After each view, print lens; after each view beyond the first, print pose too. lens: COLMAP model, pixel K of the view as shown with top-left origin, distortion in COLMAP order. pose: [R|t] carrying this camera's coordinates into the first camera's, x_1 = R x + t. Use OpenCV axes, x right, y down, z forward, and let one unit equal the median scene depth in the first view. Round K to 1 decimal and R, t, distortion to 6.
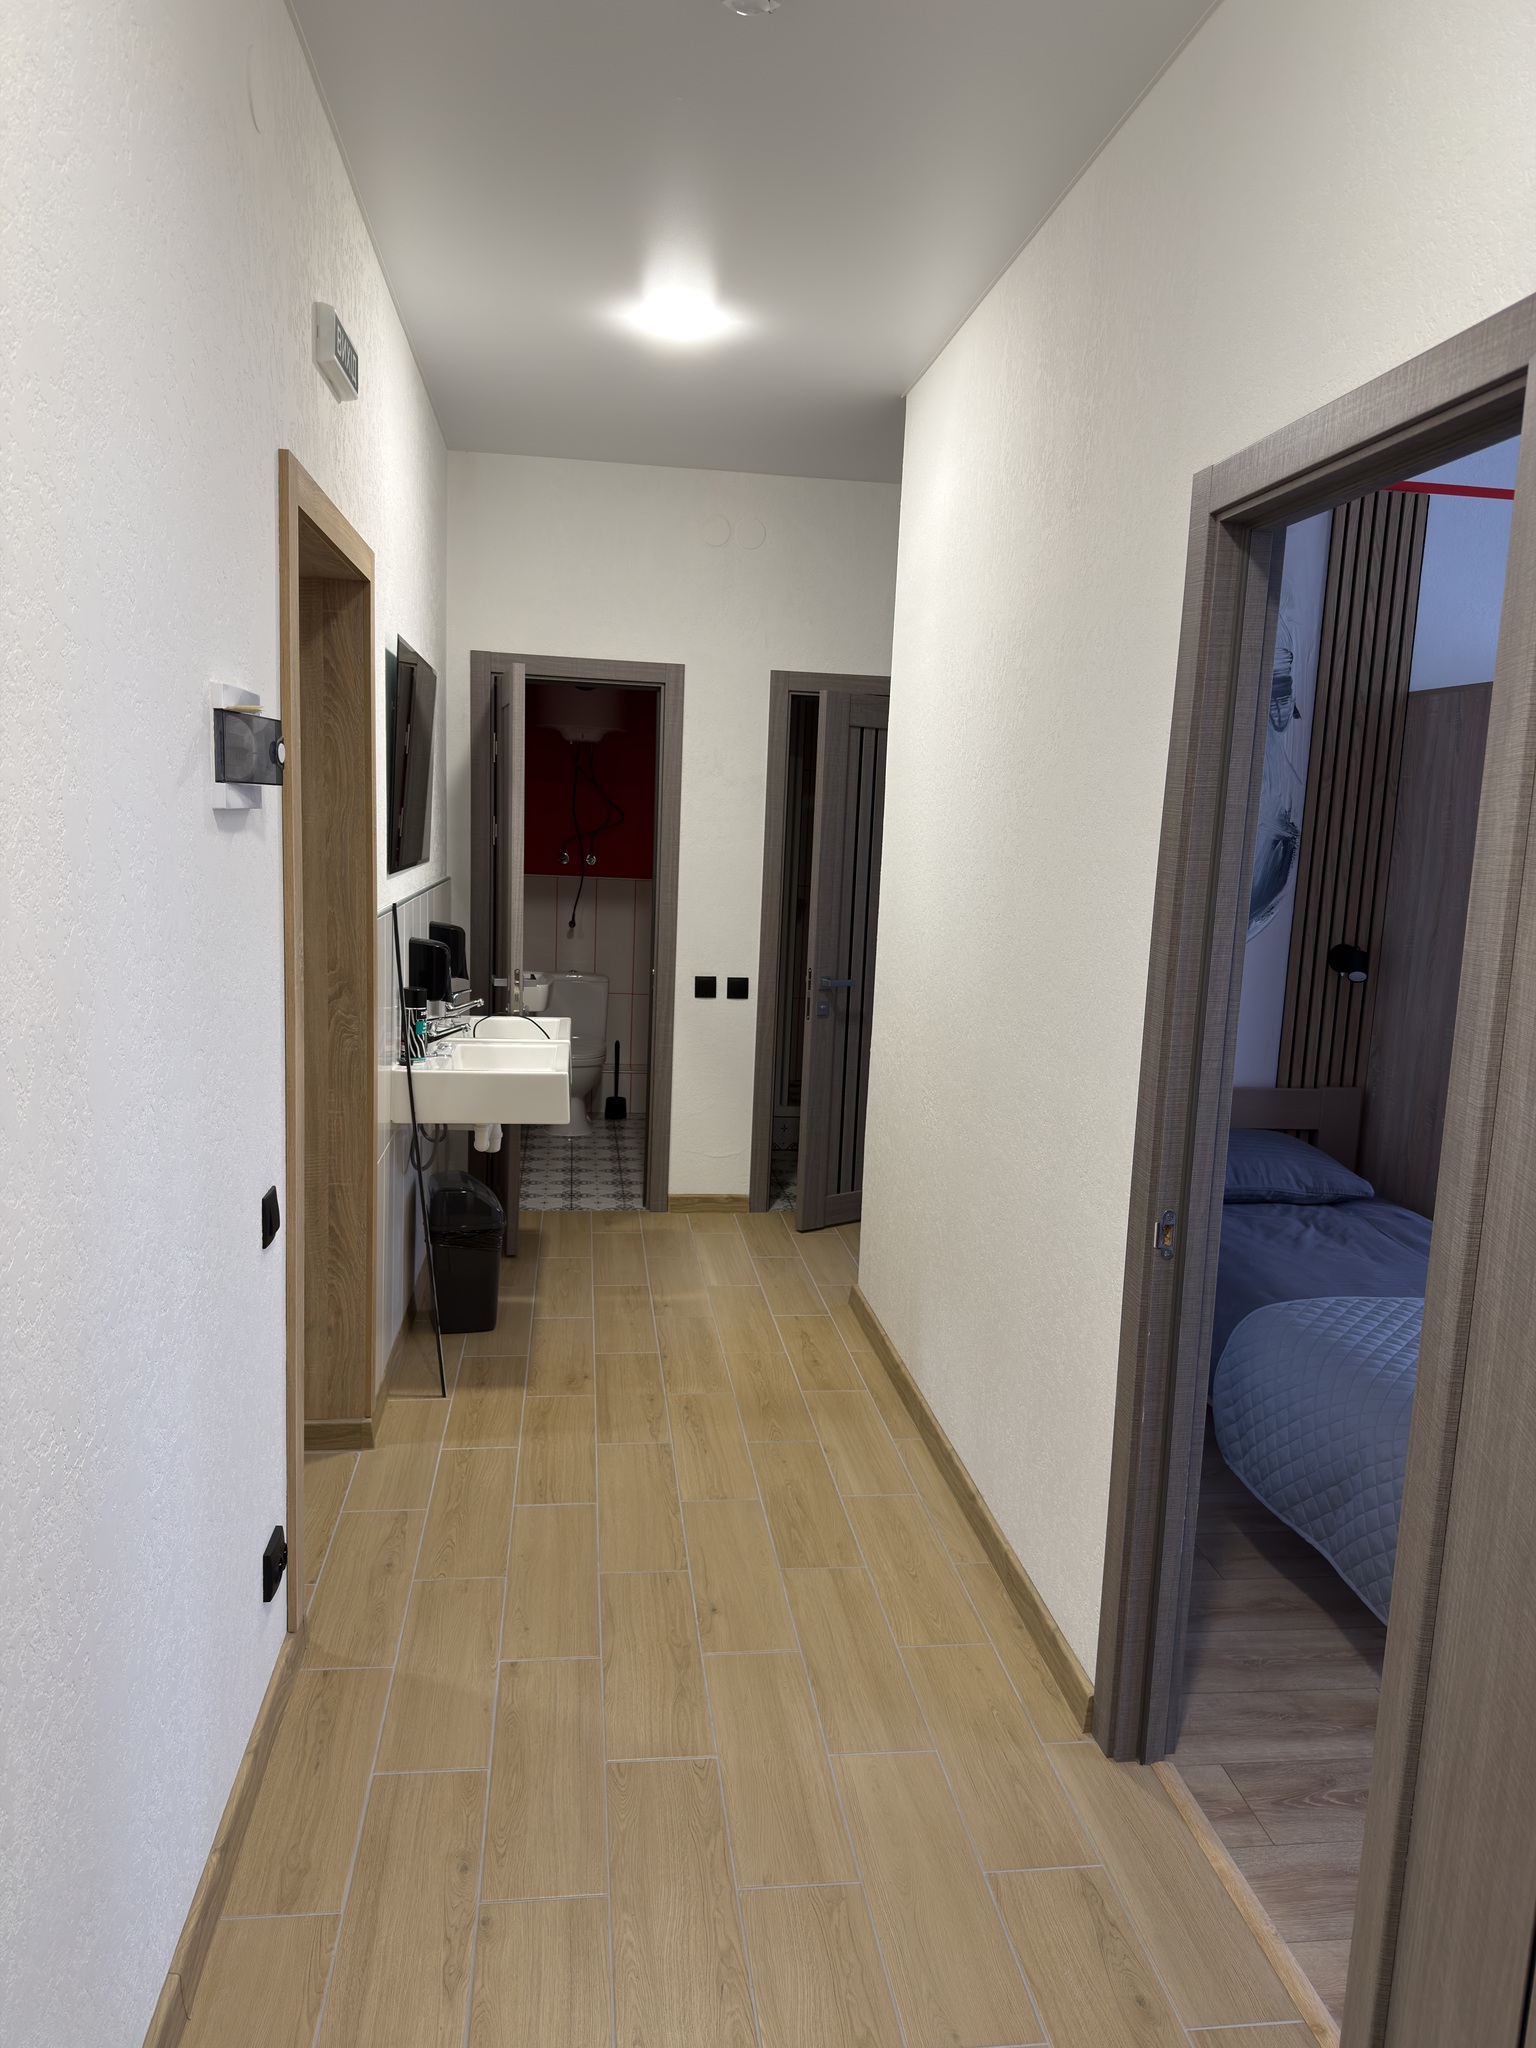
lens RADIAL K [[1445.9, 0, 763.5], [0, 1445.9, 1033.0], [0, 0, 1]] dist [0.051036, 0.000251]
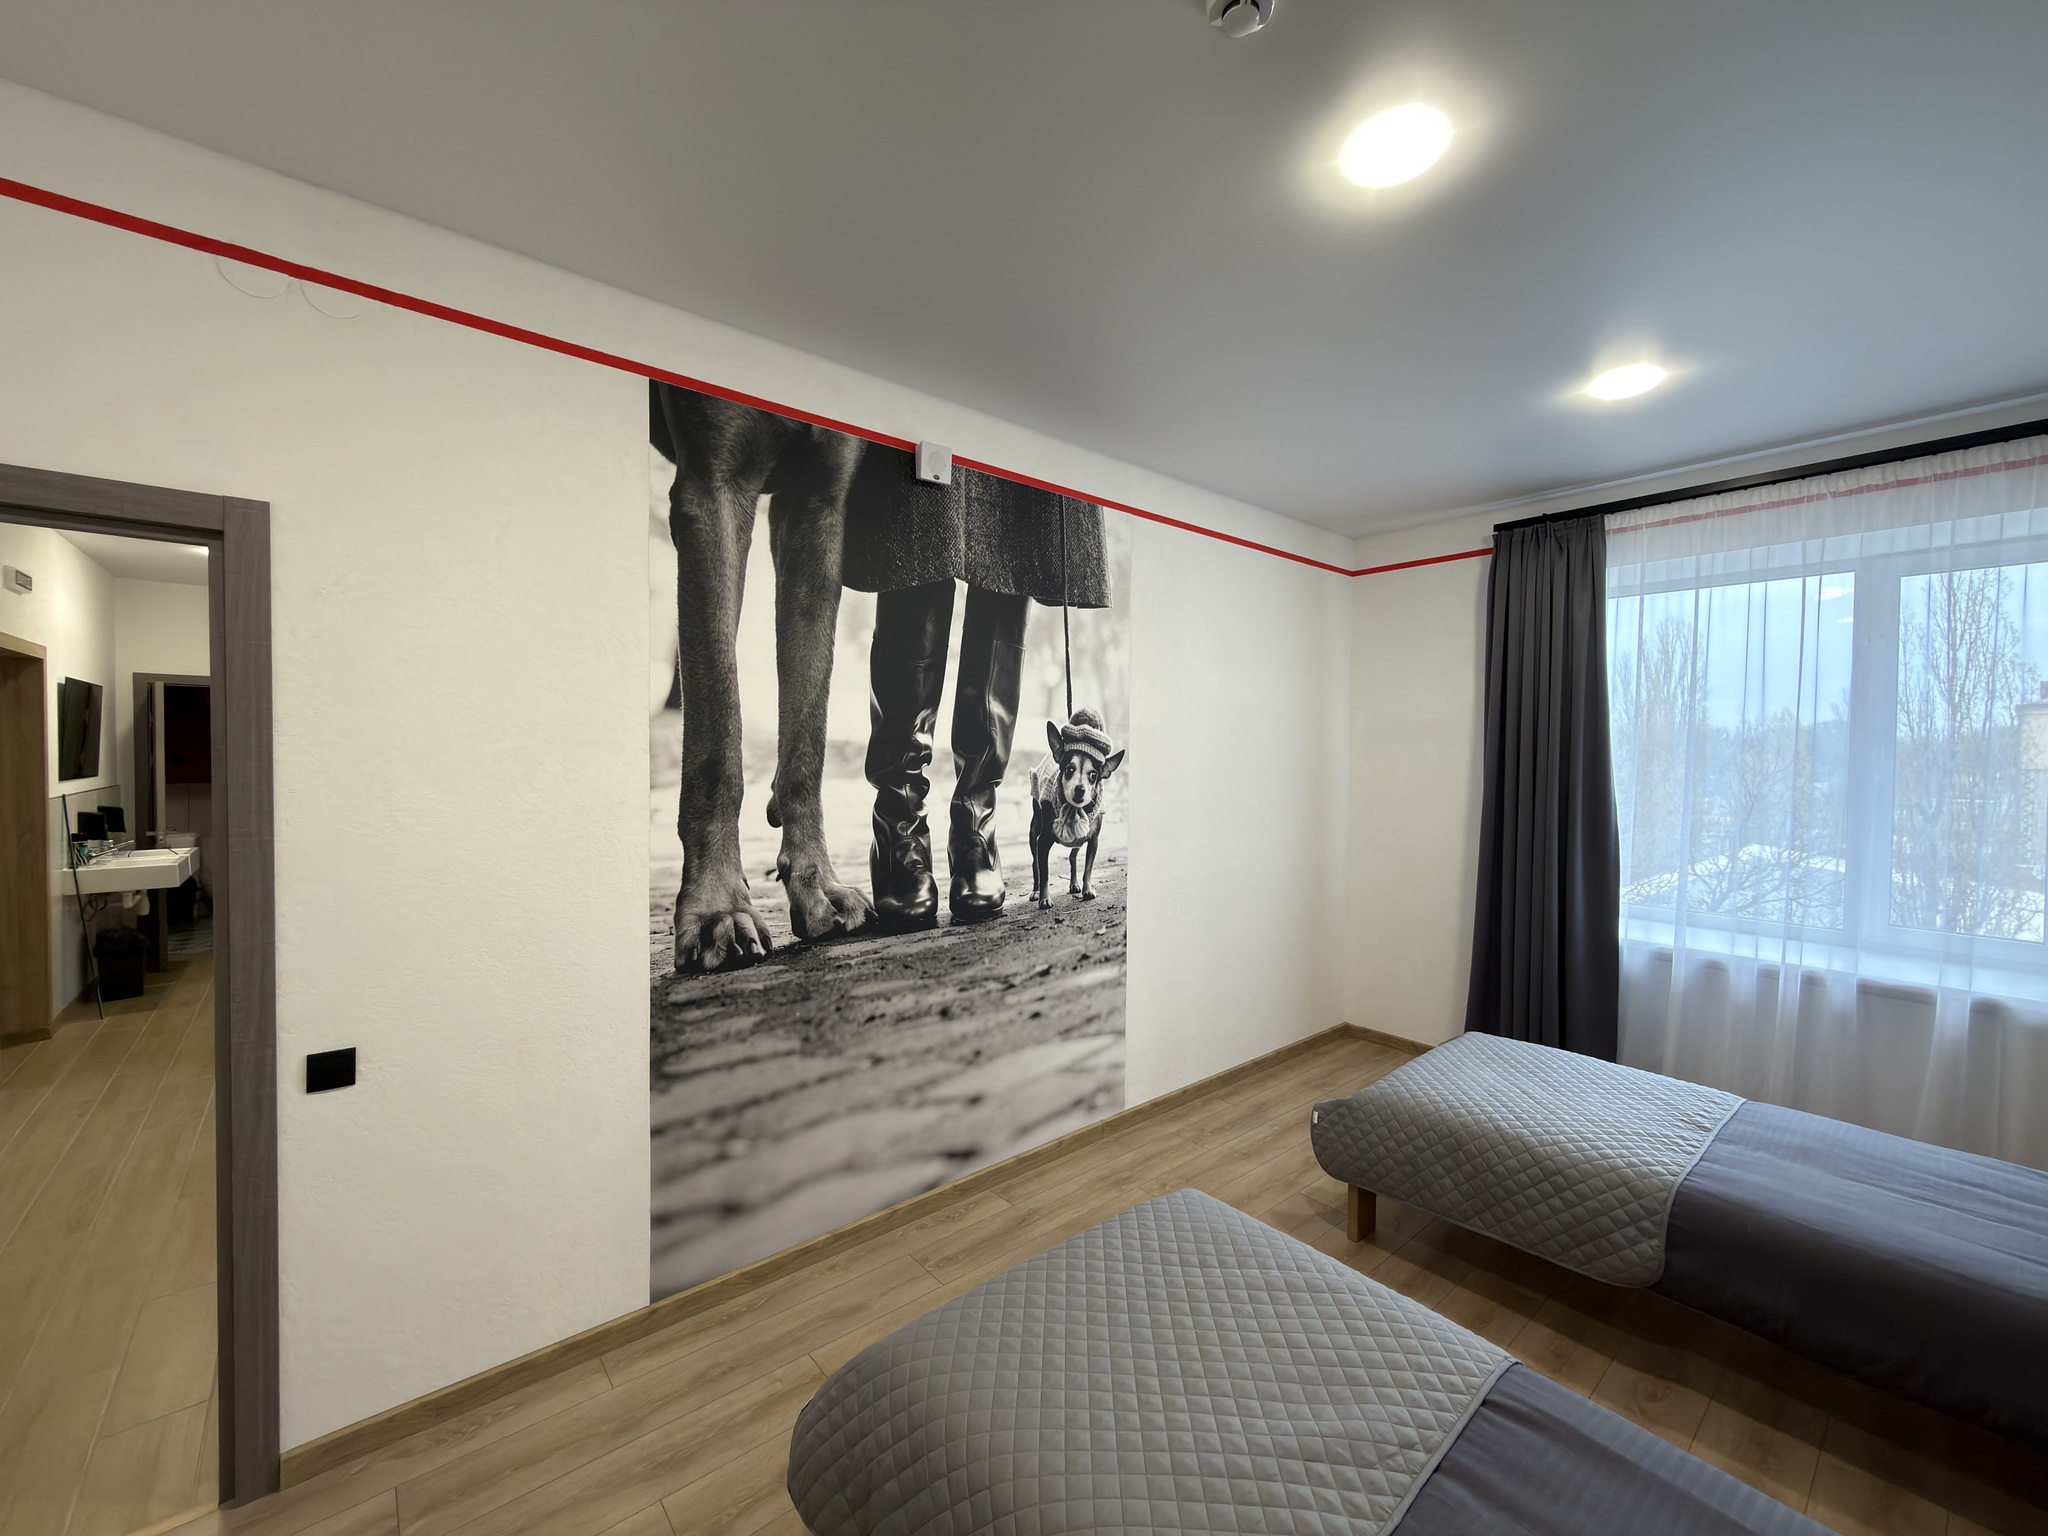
lens RADIAL K [[820.3, 0, 1038.3], [0, 820.3, 760.1], [0, 0, 1]] dist [-0.000107, 0.000885]
pose [[0.831663, -0.047023, 0.553286, 0.274615], [0.113770, 0.989699, -0.086898, 0.128986], [-0.543500, 0.135217, 0.828447, -0.804124]]
